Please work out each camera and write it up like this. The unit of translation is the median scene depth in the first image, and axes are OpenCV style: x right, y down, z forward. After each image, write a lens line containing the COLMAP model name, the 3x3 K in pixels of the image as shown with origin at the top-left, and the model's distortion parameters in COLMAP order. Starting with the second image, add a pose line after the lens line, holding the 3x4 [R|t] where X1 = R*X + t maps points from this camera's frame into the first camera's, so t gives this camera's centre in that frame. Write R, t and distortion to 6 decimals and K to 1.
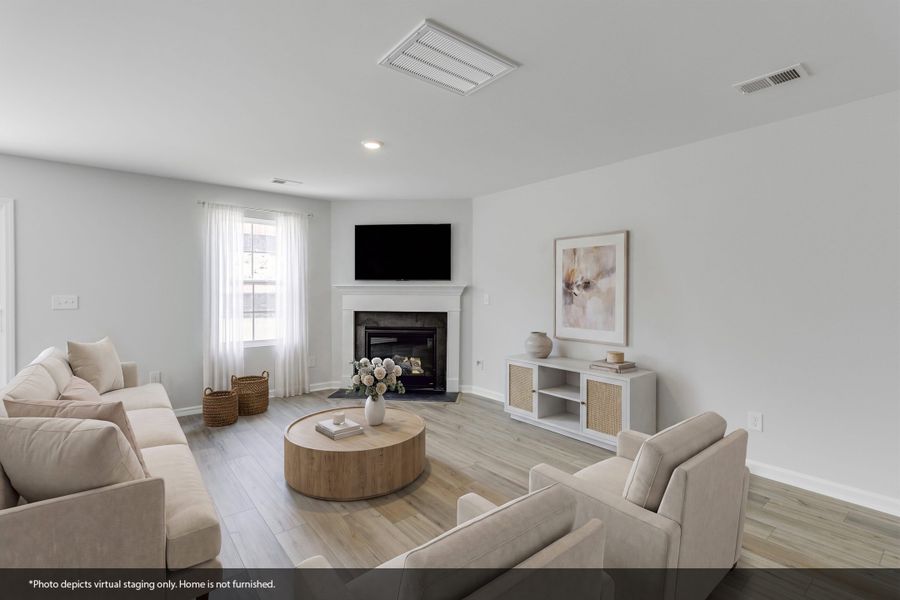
lens RADIAL K [[417.3, 0, 453.3], [0, 417.3, 299.6], [0, 0, 1]] dist [0.004490, -0.001102]
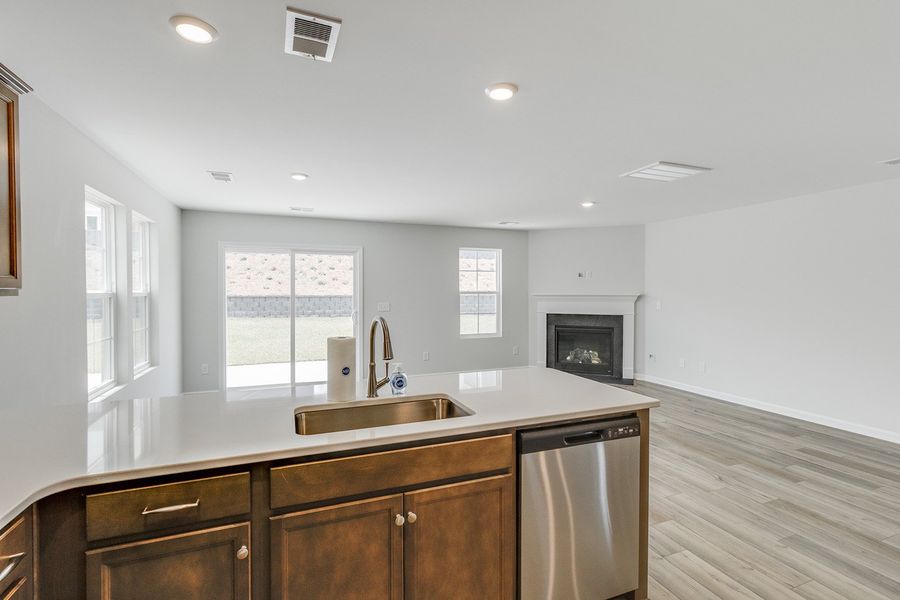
lens RADIAL K [[417.3, 0, 452.6], [0, 417.3, 297.8], [0, 0, 1]] dist [0.004490, -0.001102]
pose [[0.955054, -0.000224, -0.296431, -0.149422], [-0.000548, 0.999997, -0.002523, -0.021292], [0.296430, 0.002572, 0.955051, -0.405144]]
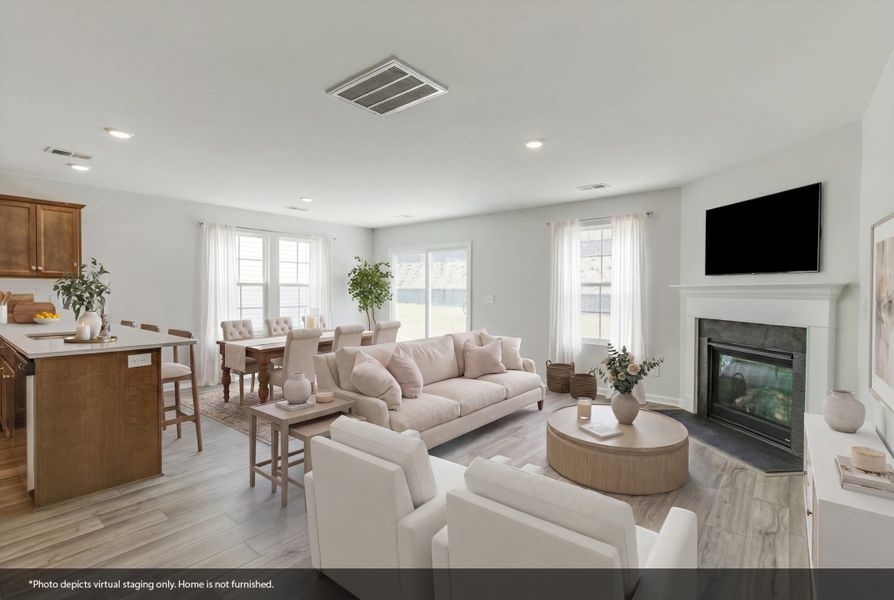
lens RADIAL K [[417.6, 0, 448.8], [0, 417.6, 298.1], [0, 0, 1]] dist [-0.000905, 0.002770]
pose [[0.204649, 0.011600, -0.978767, 0.513991], [-0.022178, 0.999728, 0.007211, -0.005520], [0.978584, 0.020231, 0.204850, 0.422764]]
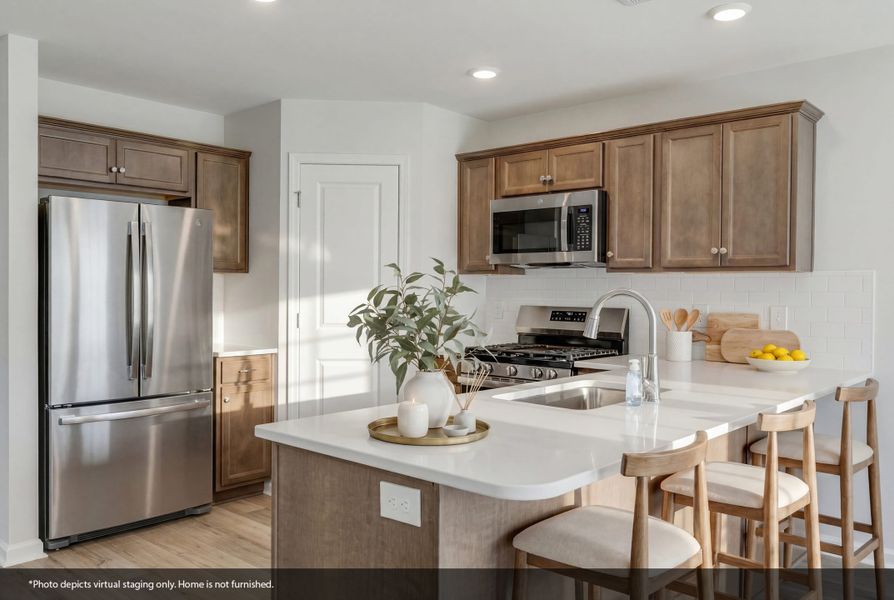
lens RADIAL K [[710.9, 0, 447.1], [0, 710.9, 303.9], [0, 0, 1]] dist [-0.013973, 0.002610]
pose [[-0.986232, -0.008439, -0.165155, -0.113965], [-0.014807, 0.999192, 0.037368, -0.010423], [0.164706, 0.039299, -0.985560, 0.447796]]
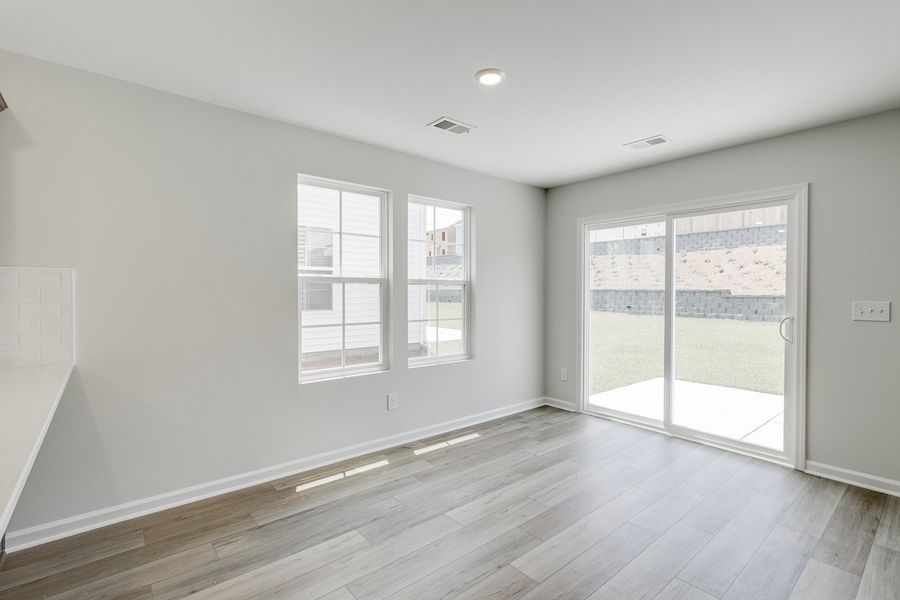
lens RADIAL K [[417.3, 0, 452.7], [0, 417.3, 295.3], [0, 0, 1]] dist [0.004490, -0.001102]
pose [[0.014636, 0.003172, -0.999888, -0.186868], [-0.022042, 0.999753, 0.002849, -0.005464], [0.999650, 0.021997, 0.014703, 0.229353]]
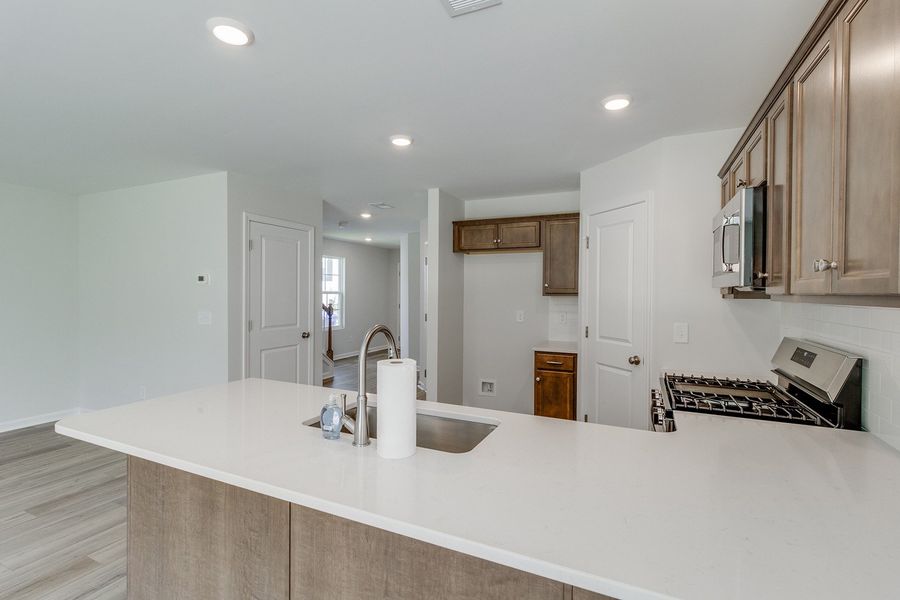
lens RADIAL K [[417.3, 0, 444.4], [0, 417.3, 295.9], [0, 0, 1]] dist [0.004490, -0.001102]
pose [[-0.442013, -0.014695, 0.896888, -0.635603], [0.007197, 0.999776, 0.019927, -0.032297], [-0.896980, 0.015263, -0.441808, 0.046446]]
